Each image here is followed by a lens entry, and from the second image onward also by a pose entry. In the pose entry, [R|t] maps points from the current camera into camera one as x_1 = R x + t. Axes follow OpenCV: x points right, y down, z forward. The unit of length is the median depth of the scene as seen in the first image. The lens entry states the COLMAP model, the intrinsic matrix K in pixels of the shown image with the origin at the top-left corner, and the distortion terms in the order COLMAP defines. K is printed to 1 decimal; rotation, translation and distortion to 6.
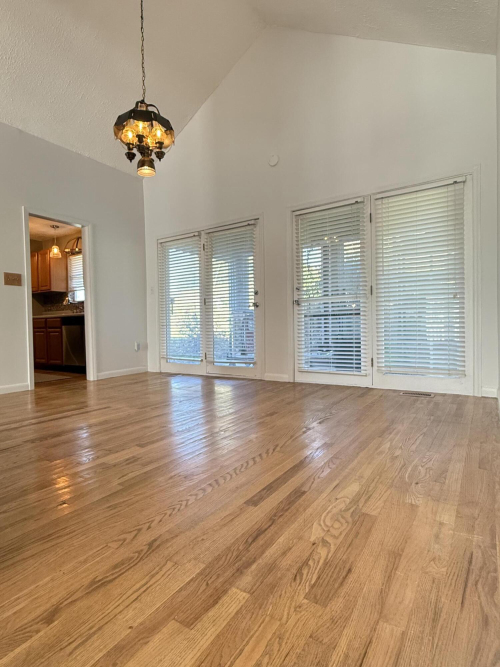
lens RADIAL K [[361.7, 0, 253.5], [0, 361.7, 329.7], [0, 0, 1]] dist [0.000397, 0.001221]
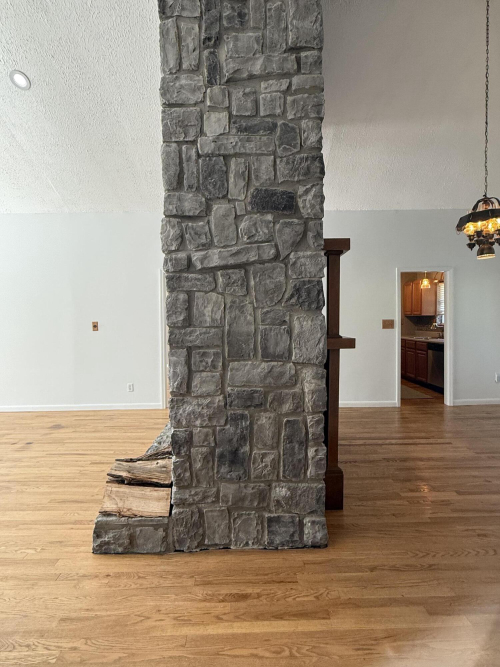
lens RADIAL K [[361.7, 0, 252.3], [0, 361.7, 334.0], [0, 0, 1]] dist [0.000397, 0.001221]
pose [[0.560157, 0.046036, -0.827106, 0.149691], [-0.011772, 0.998796, 0.047620, -0.140586], [0.828302, -0.016938, 0.560025, -0.156799]]
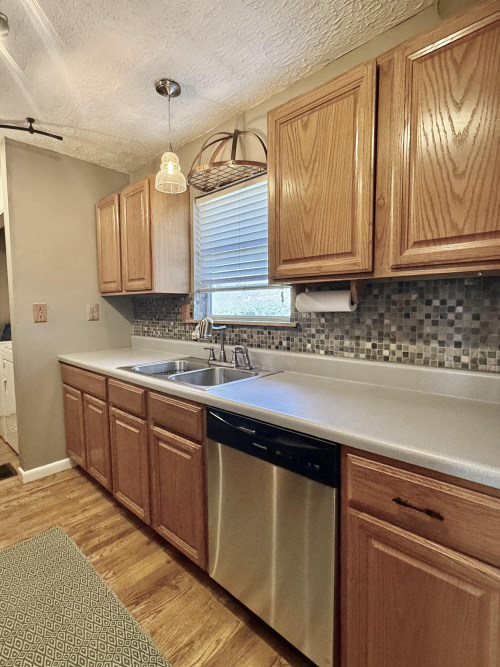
lens RADIAL K [[337.8, 0, 247.8], [0, 337.8, 335.6], [0, 0, 1]] dist [-0.004304, 0.000257]
pose [[0.982845, 0.026011, -0.182591, -0.580362], [-0.013126, 0.997360, 0.071425, -0.129919], [0.183967, -0.067803, 0.980591, 0.979374]]
